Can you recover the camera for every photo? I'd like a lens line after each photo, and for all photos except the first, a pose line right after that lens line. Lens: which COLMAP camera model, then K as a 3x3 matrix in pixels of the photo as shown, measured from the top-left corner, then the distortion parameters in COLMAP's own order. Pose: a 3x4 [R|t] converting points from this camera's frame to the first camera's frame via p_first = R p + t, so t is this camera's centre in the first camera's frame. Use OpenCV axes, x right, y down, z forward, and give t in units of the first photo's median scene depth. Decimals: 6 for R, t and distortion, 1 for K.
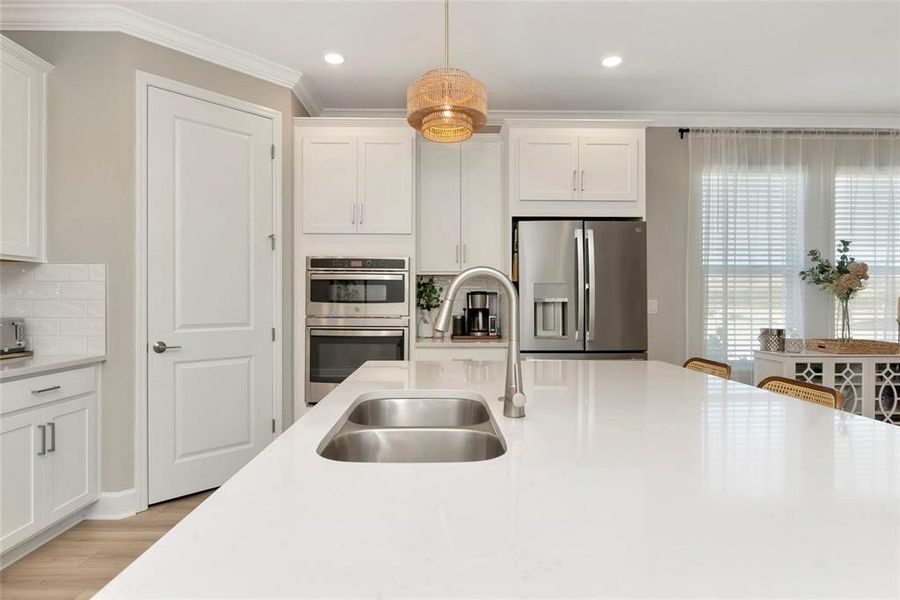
lens RADIAL K [[498.5, 0, 448.0], [0, 498.5, 301.7], [0, 0, 1]] dist [-0.012079, -0.000002]
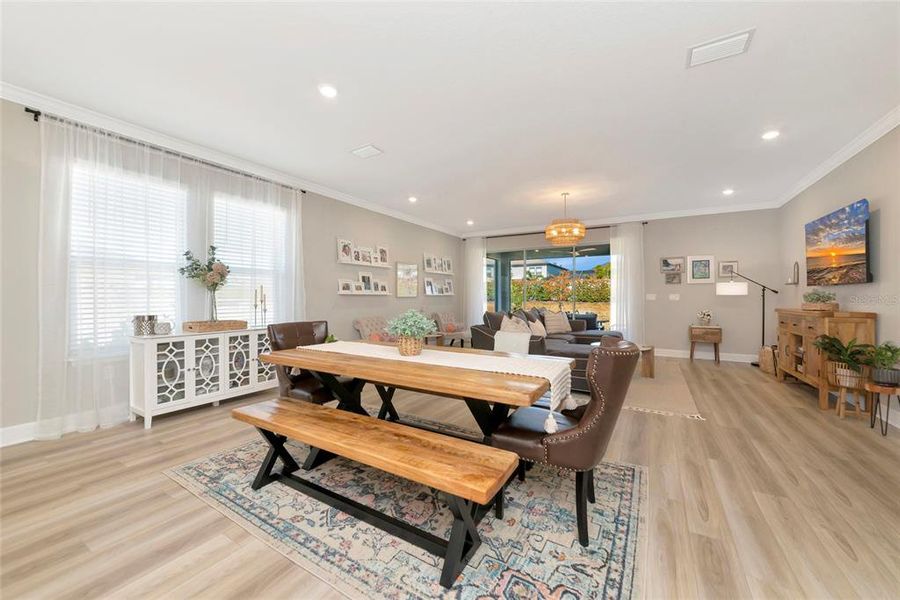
lens RADIAL K [[334.6, 0, 437.4], [0, 334.6, 299.1], [0, 0, 1]] dist [-0.001564, -0.000374]
pose [[0.549608, -0.010865, 0.835352, 0.417540], [0.002255, 0.999931, 0.011522, 0.009854], [-0.835420, -0.004449, 0.549595, 0.000878]]
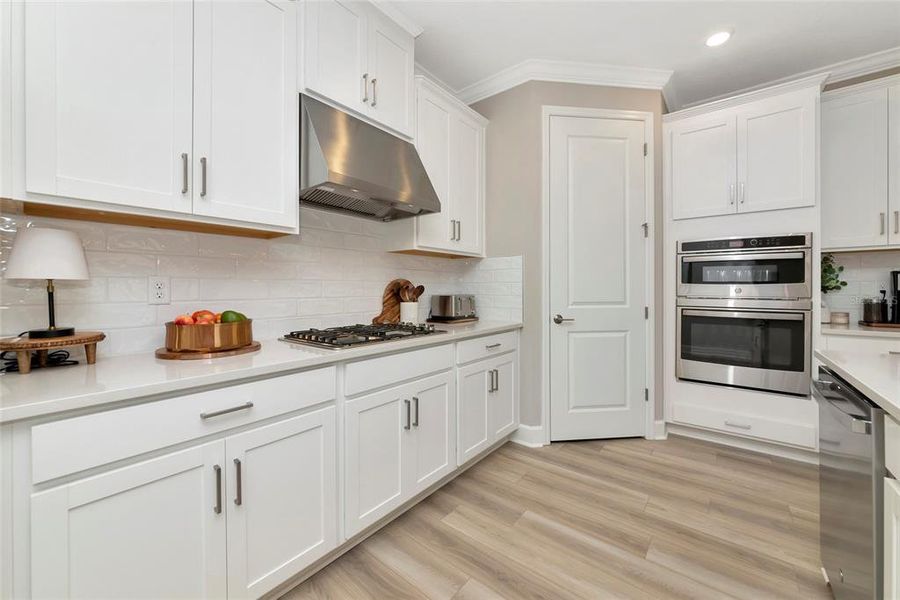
lens RADIAL K [[347.0, 0, 448.0], [0, 347.0, 290.4], [0, 0, 1]] dist [-0.008689, 0.000279]
pose [[0.759635, -0.000874, -0.650349, -0.166222], [0.002199, 0.999997, 0.001225, 0.012505], [0.650345, -0.002361, 0.759635, 0.106365]]
